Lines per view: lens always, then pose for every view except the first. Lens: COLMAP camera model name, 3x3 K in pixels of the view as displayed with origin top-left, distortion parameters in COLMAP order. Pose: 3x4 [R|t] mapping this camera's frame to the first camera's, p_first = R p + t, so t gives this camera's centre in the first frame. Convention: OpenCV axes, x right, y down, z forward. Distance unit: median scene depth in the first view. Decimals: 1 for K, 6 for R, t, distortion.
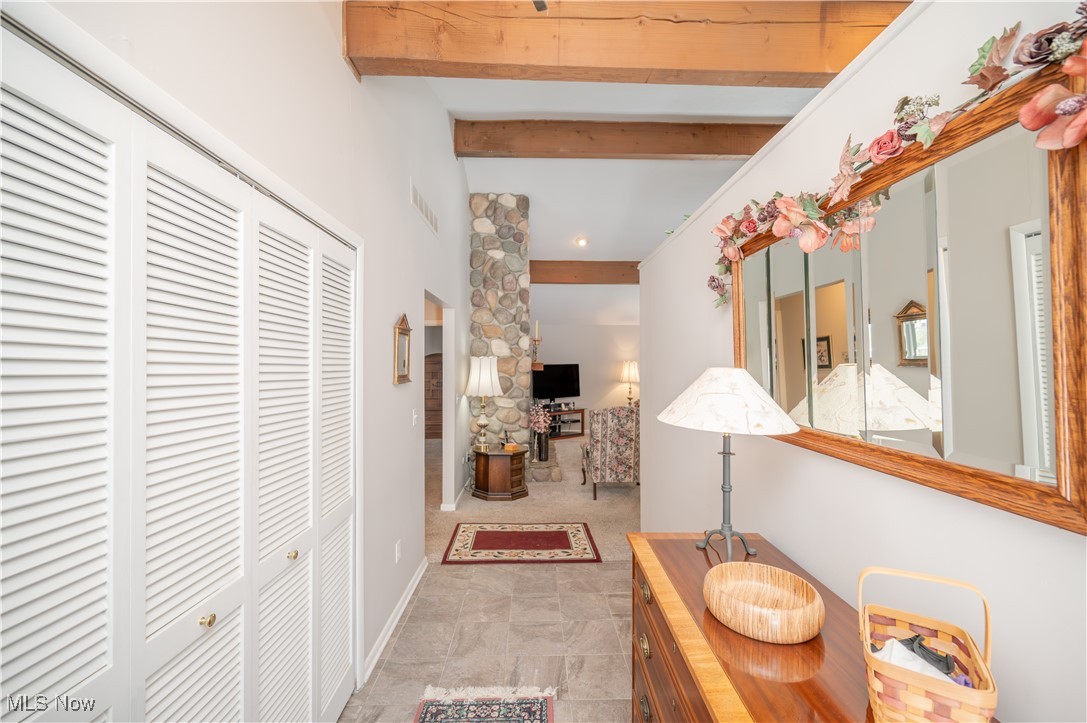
lens RADIAL K [[433.2, 0, 548.1], [0, 433.2, 363.4], [0, 0, 1]] dist [-0.001124, 0.000787]
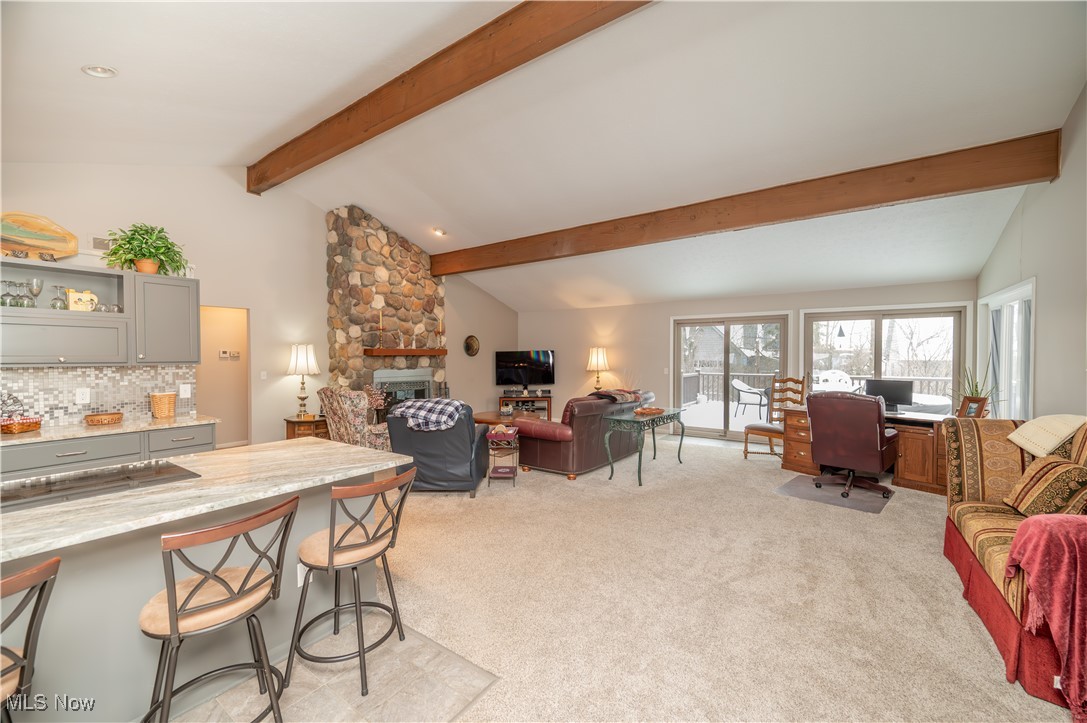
lens RADIAL K [[433.2, 0, 552.5], [0, 433.2, 364.0], [0, 0, 1]] dist [-0.001124, 0.000787]
pose [[0.813252, 0.009798, -0.581830, 1.072439], [0.004578, 0.999720, 0.023235, 0.014829], [0.581894, -0.021560, 0.812979, 0.362123]]
